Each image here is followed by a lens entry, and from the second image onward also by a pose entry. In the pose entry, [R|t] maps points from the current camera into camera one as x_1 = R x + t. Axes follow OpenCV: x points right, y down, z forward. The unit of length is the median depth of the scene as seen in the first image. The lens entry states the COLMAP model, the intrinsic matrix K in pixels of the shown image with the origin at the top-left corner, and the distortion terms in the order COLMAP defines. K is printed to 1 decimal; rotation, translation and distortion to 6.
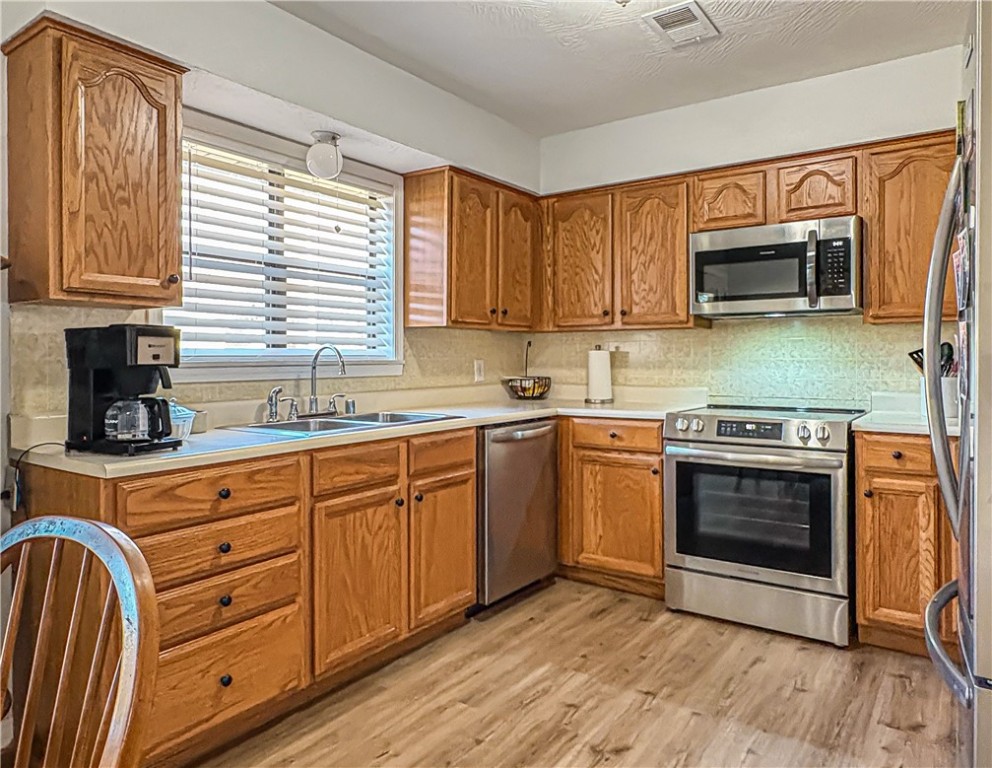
lens RADIAL K [[684.4, 0, 495.8], [0, 684.4, 360.2], [0, 0, 1]] dist [0.001562, 0.001363]
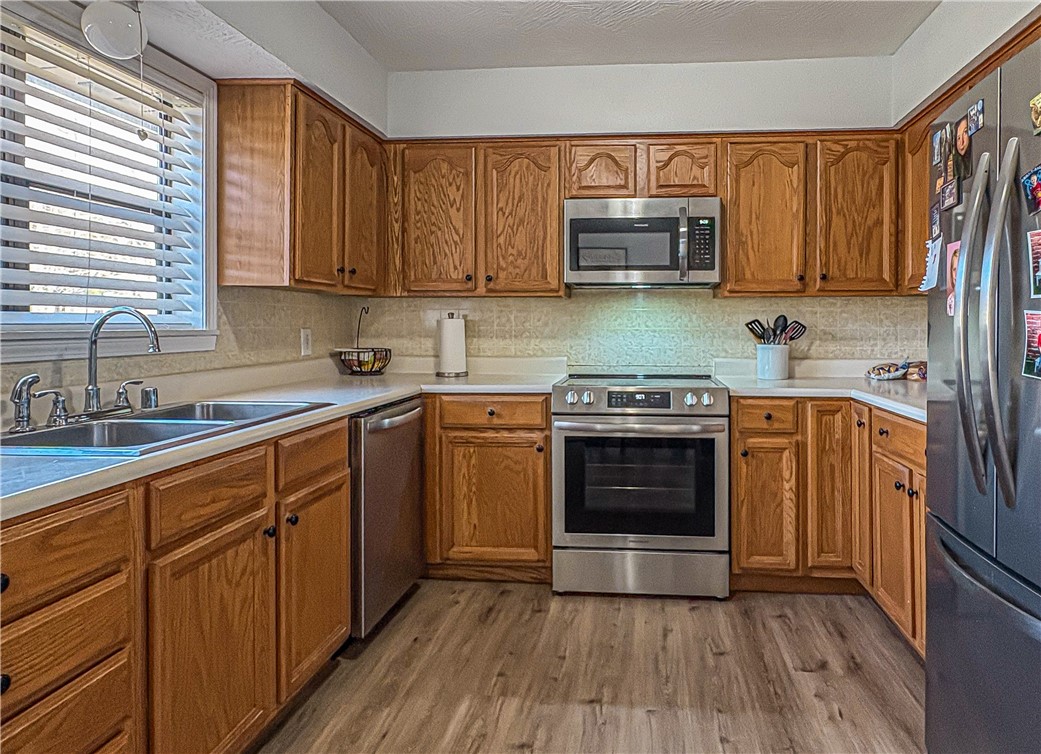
lens RADIAL K [[616.6, 0, 520.7], [0, 616.6, 328.1], [0, 0, 1]] dist [-0.001761, 0.000314]
pose [[0.858423, -0.000124, 0.512943, -0.217341], [-0.002242, 0.999990, 0.003993, -0.006071], [-0.512938, -0.004578, 0.858413, 0.282356]]
